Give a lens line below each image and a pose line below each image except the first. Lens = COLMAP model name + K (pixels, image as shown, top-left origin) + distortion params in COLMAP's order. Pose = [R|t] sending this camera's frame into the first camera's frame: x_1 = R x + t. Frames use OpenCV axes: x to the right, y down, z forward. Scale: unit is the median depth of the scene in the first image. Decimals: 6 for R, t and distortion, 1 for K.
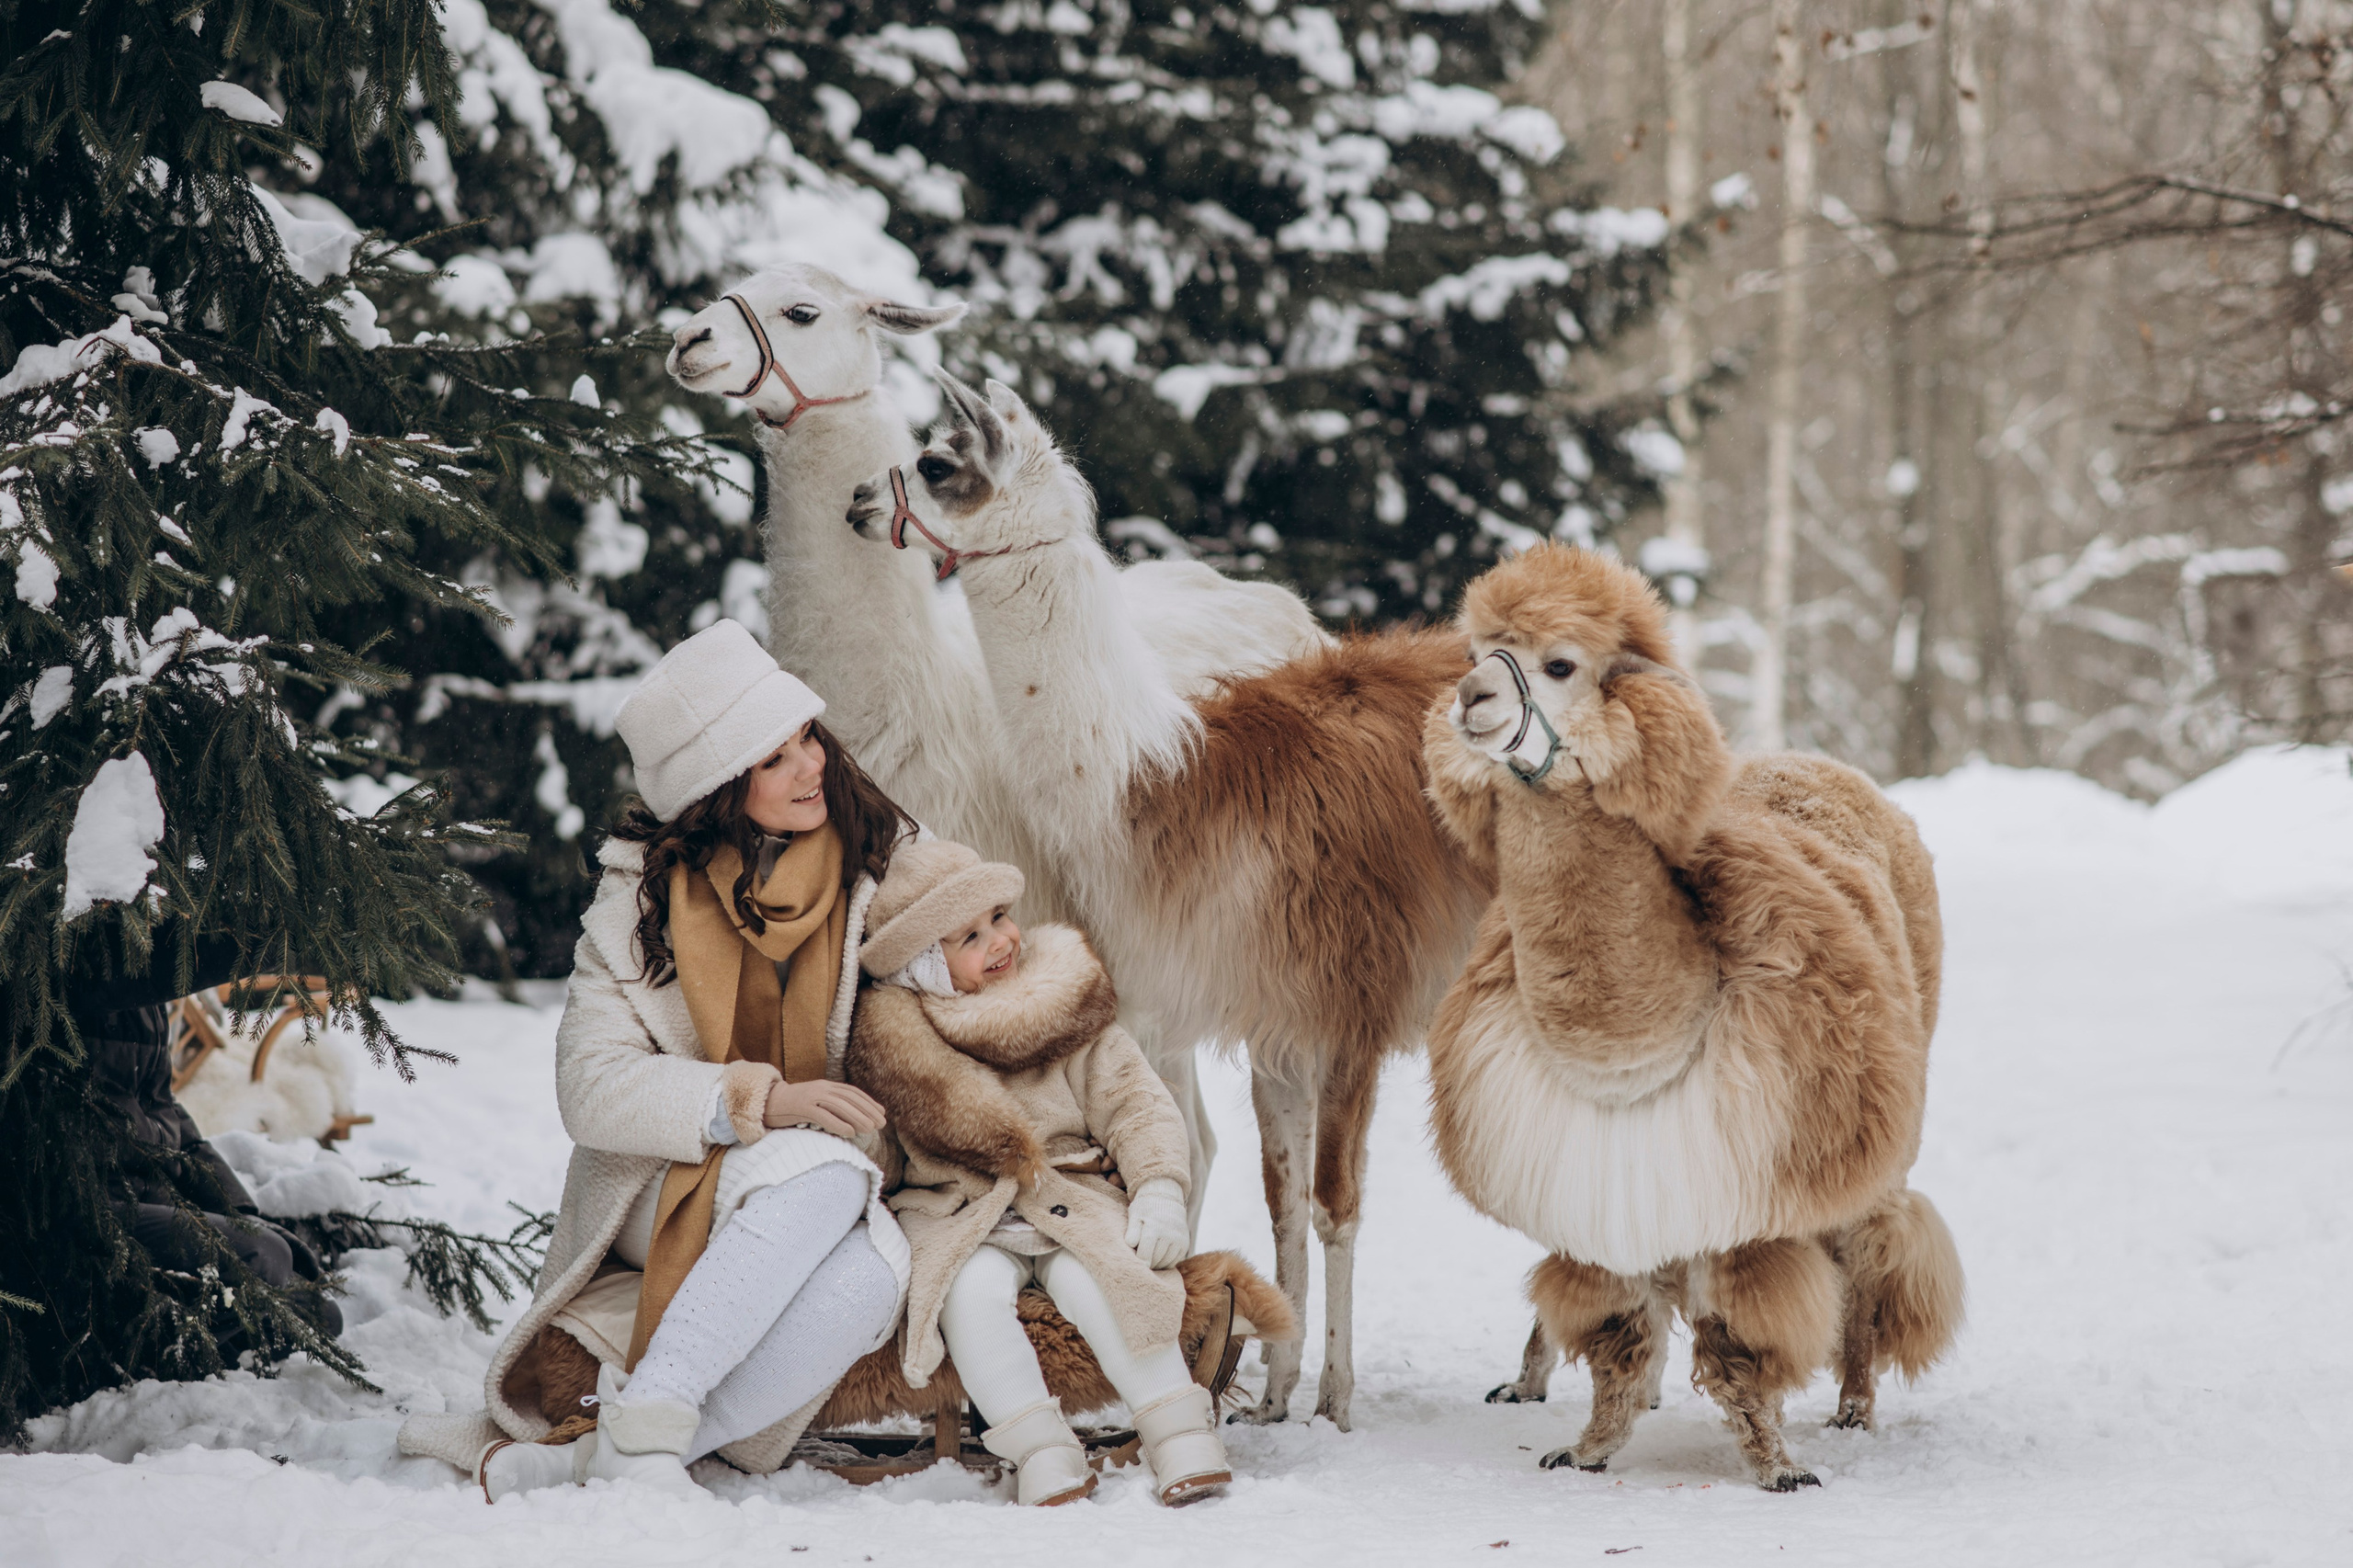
lens RADIAL K [[6303.4, 0, 1176.5], [0, 6303.4, 784.0], [0, 0, 1]] dist [-0.079015, -0.863726]
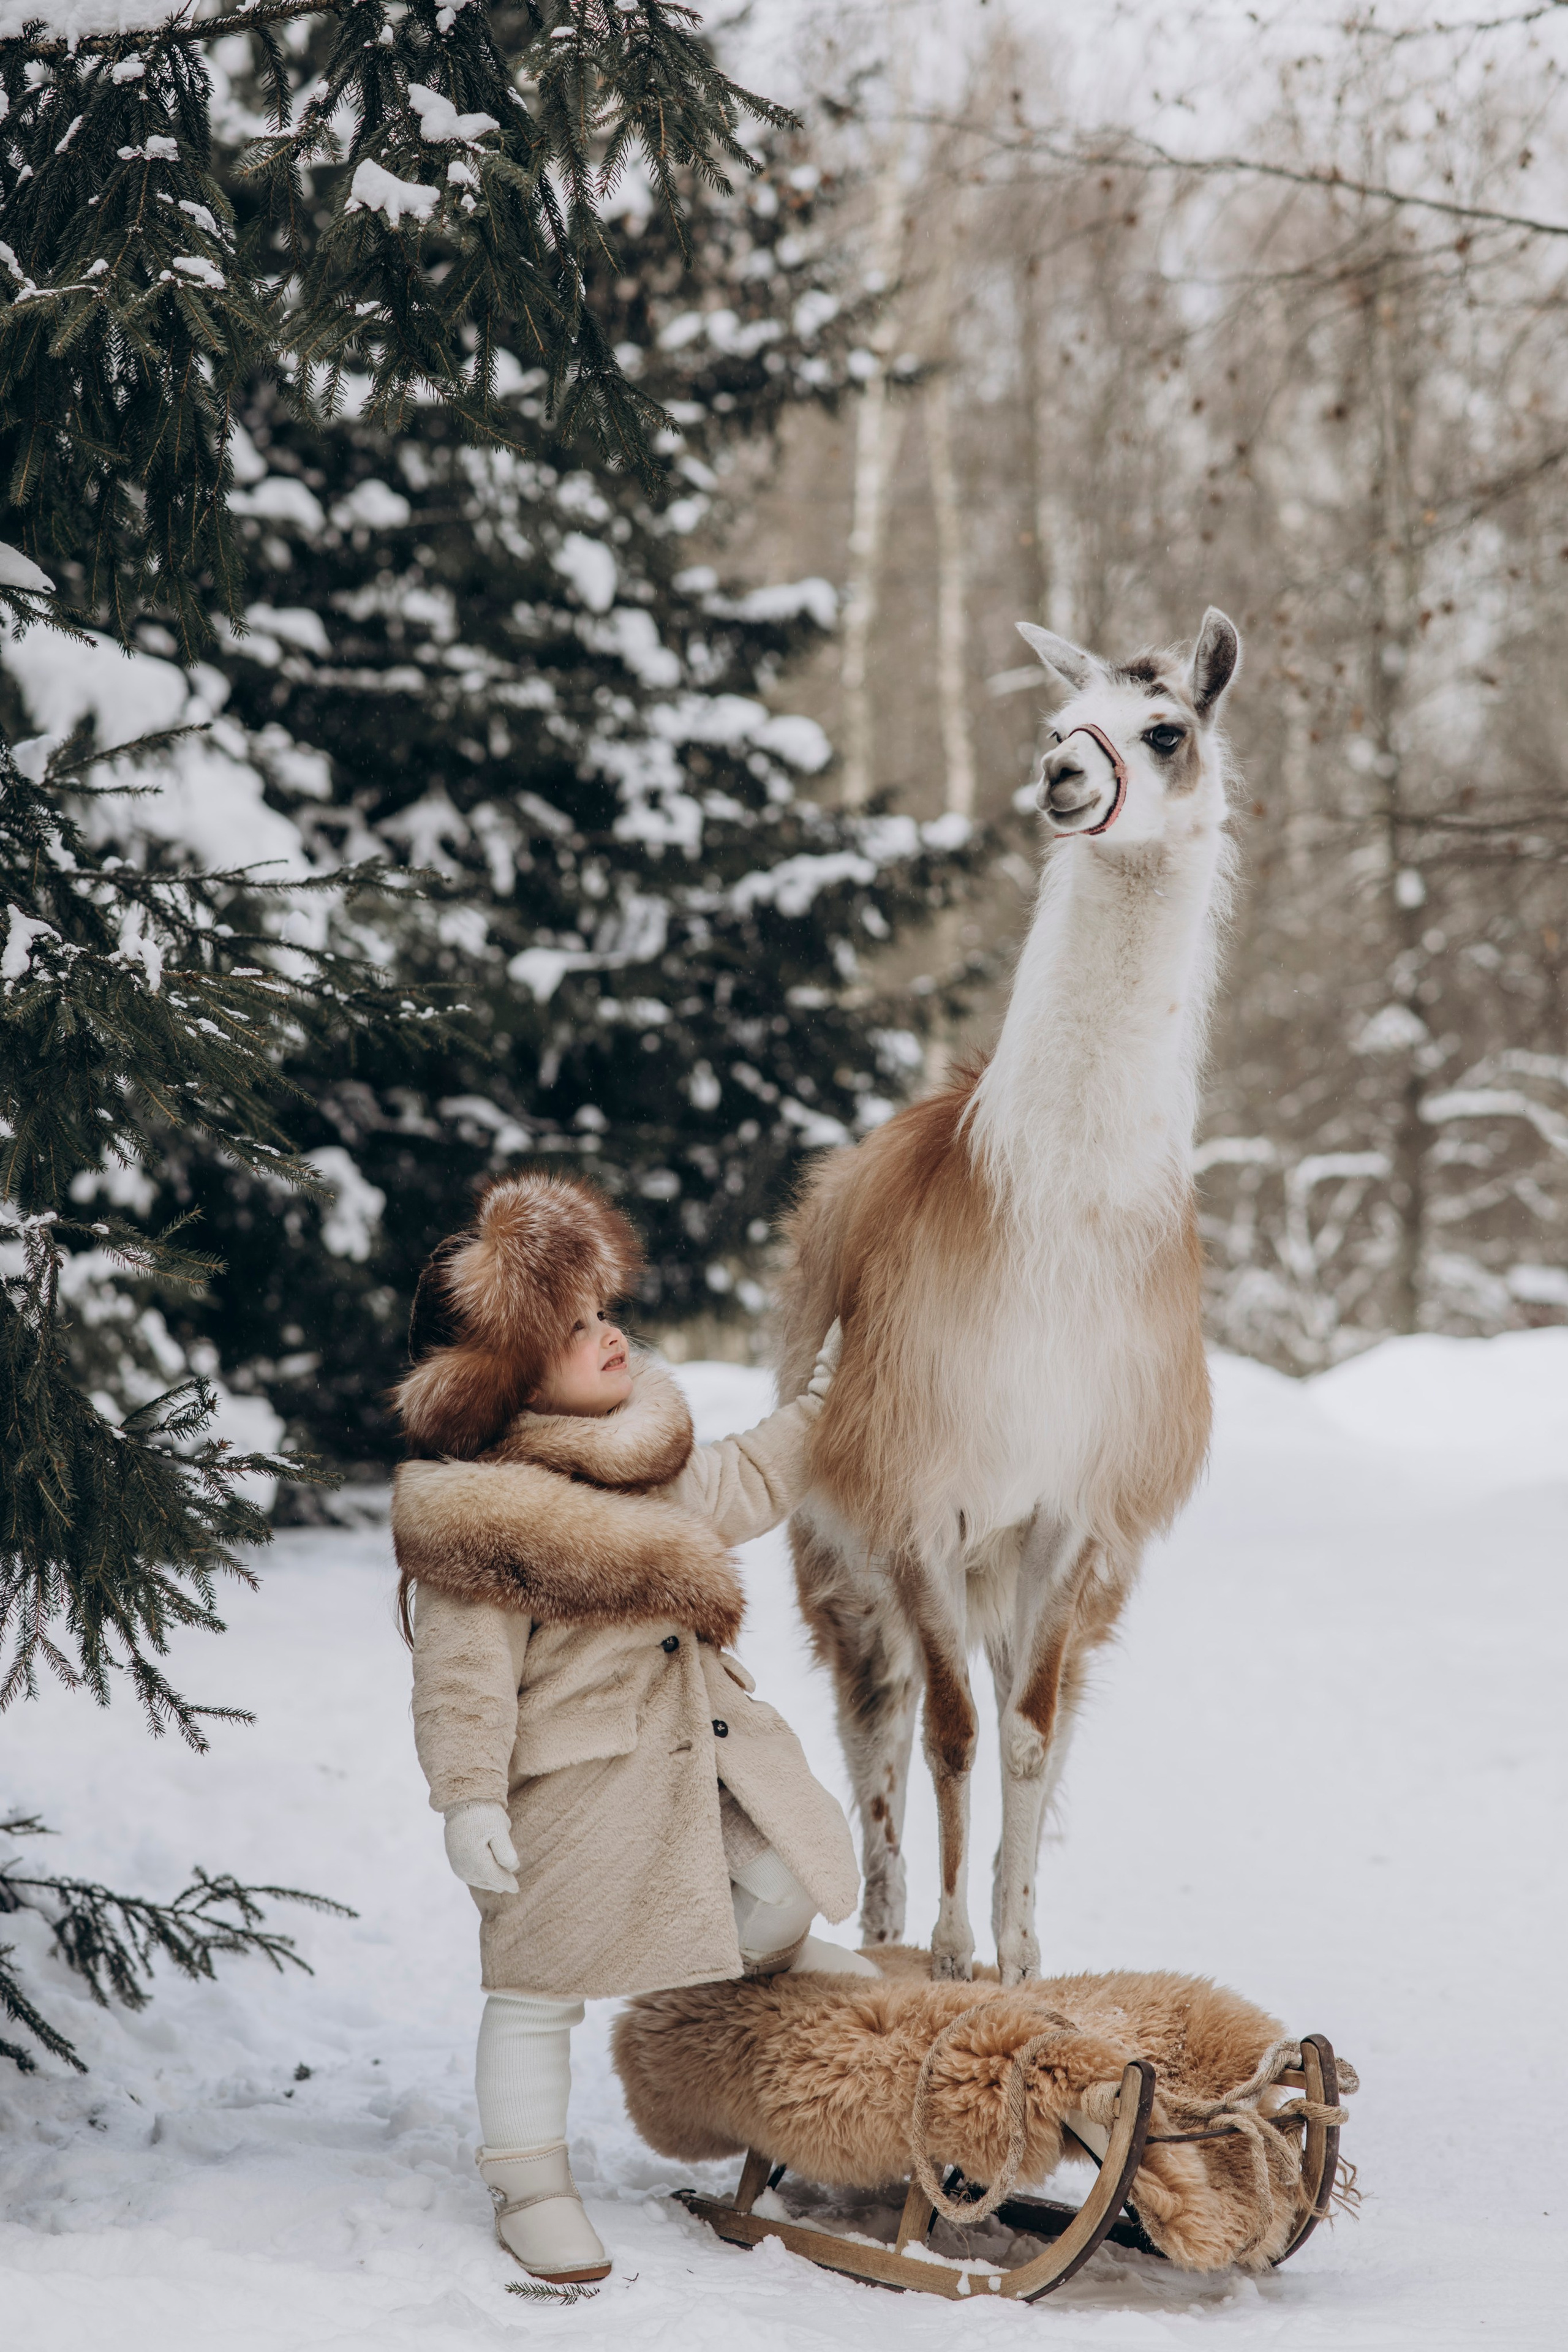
lens RADIAL K [[5556.0, 0, 784.0], [0, 5556.0, 1176.0], [0, 0, 1]] dist [-0.085653, 0.340495]
pose [[0.994886, 0.026161, 0.097562, -0.042977], [-0.023271, 0.999260, -0.030640, -0.002968], [-0.098291, 0.028213, 0.994758, 0.098030]]
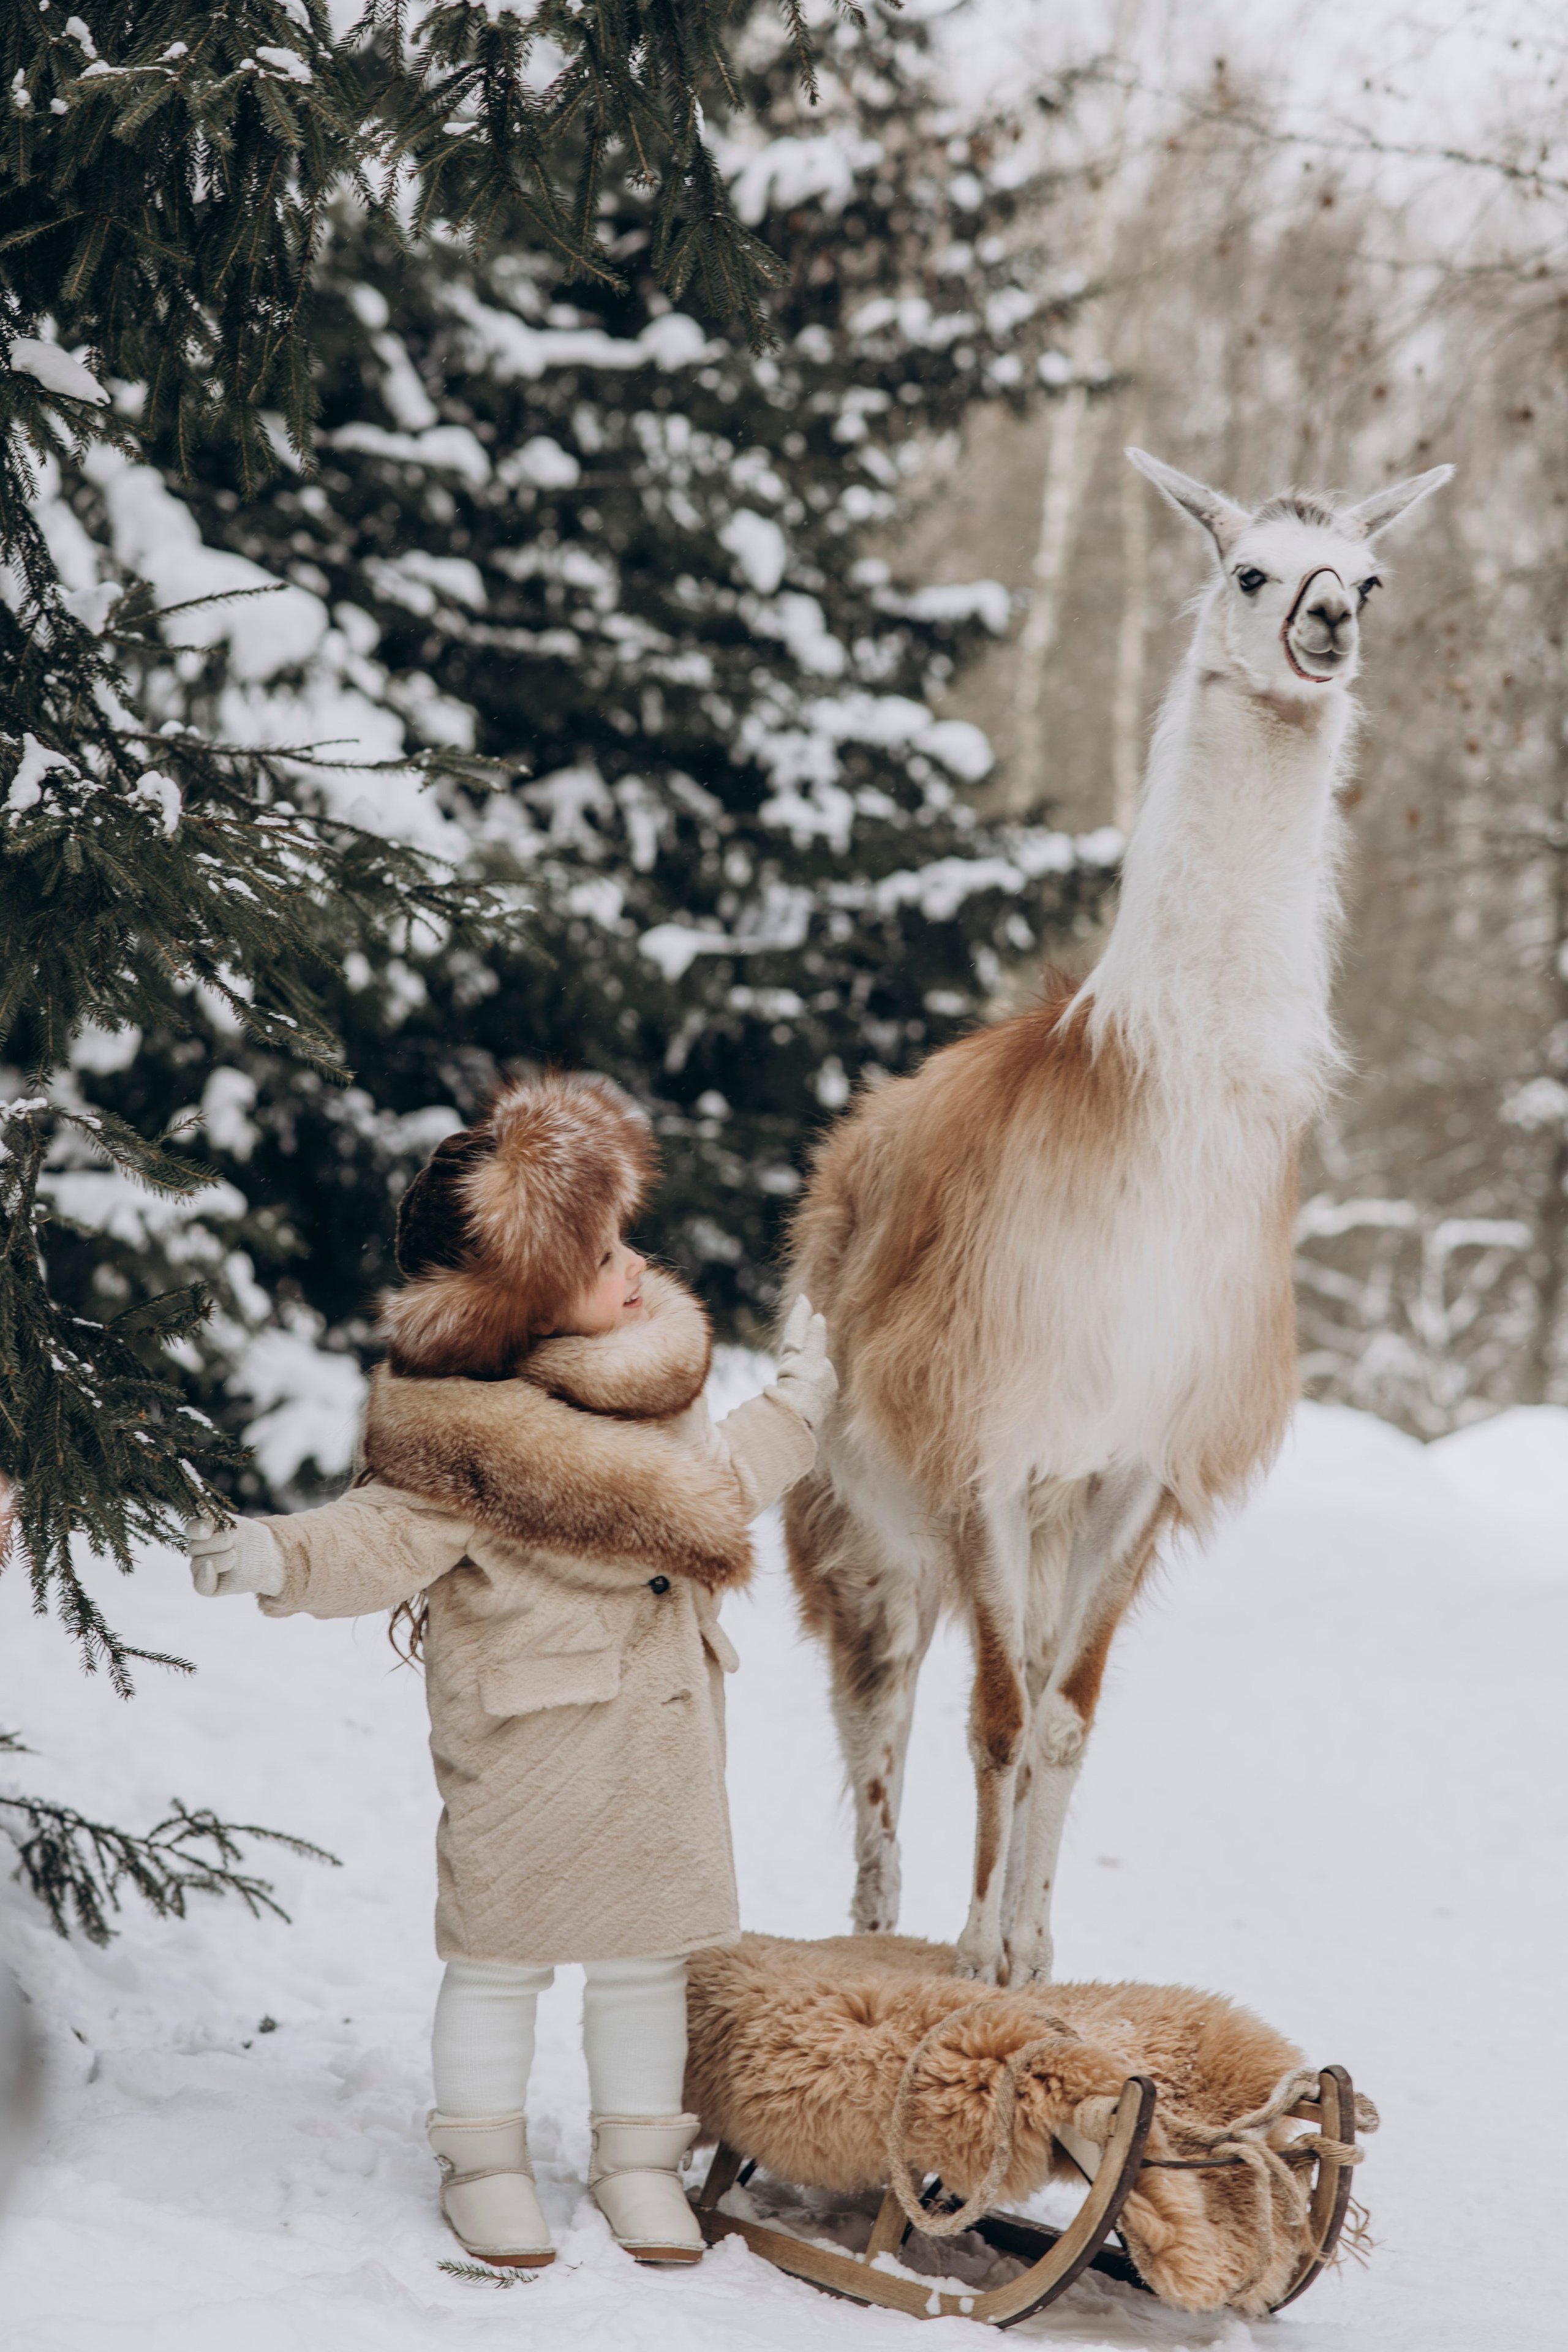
lens RADIAL K [[5542.5, 0, 829.9], [0, 5542.5, 1173.9], [0, 0, 1]] dist [-0.030648, -0.092049]
pose [[0.991127, 0.107099, 0.078726, -0.036307], [-0.104539, 0.993871, -0.035954, 0.001388], [-0.082094, 0.027405, 0.996248, 0.117822]]
